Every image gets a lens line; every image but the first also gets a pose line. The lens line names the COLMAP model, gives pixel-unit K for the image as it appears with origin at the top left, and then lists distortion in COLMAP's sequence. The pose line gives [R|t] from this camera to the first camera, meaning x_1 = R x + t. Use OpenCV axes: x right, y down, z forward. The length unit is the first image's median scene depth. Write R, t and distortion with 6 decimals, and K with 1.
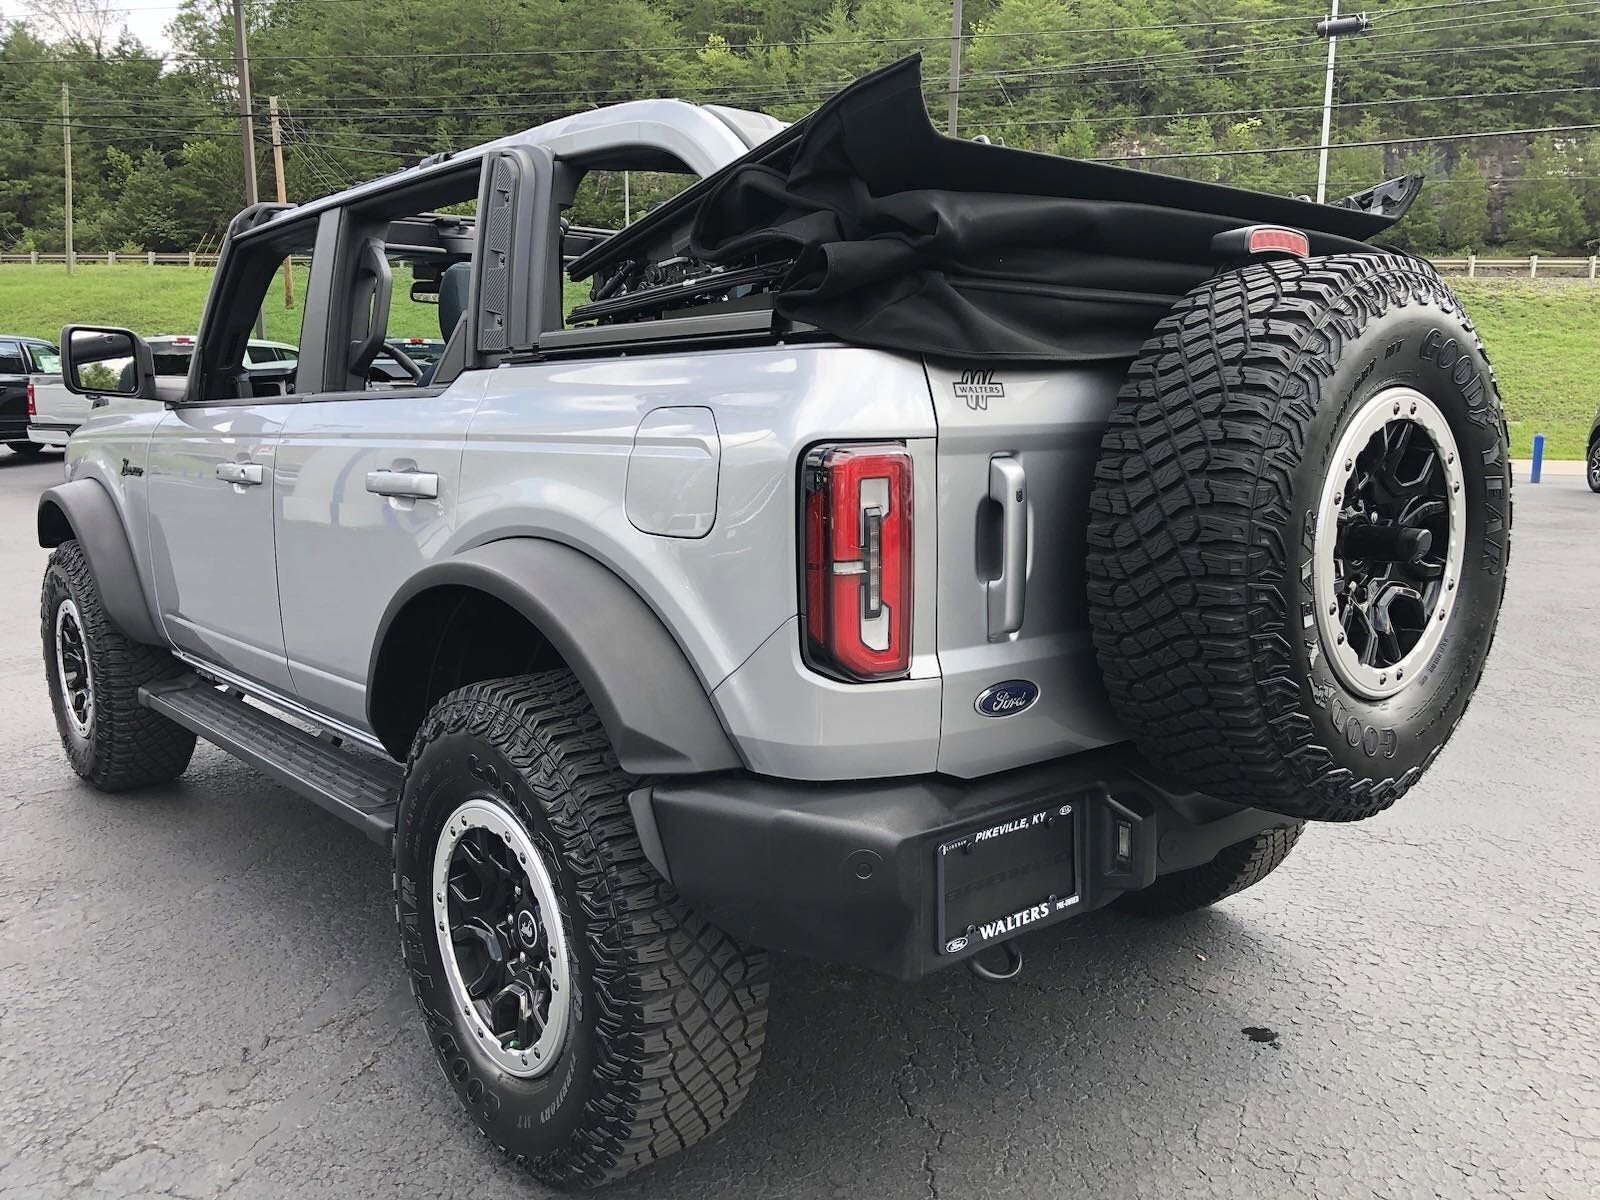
lens RADIAL K [[1333.0, 0, 804.3], [0, 1333.0, 583.9], [0, 0, 1]] dist [0.044559, -0.043237]
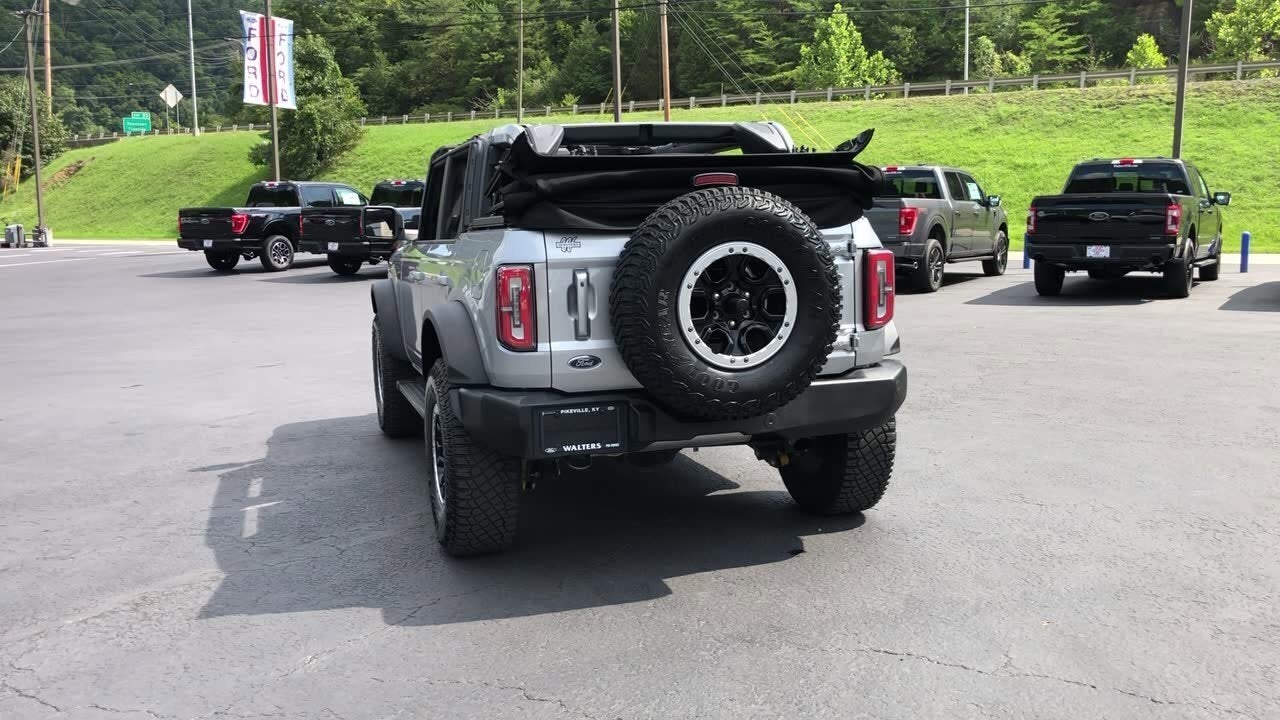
lens RADIAL K [[1239.7, 0, 640.0], [0, 1239.7, 360.0], [0, 0, 1]] dist [0.053305, -0.099653]
pose [[0.913865, 0.027173, -0.405109, 1.215079], [-0.033250, 0.999415, -0.007969, 0.095849], [0.404655, 0.020752, 0.914234, -1.151616]]
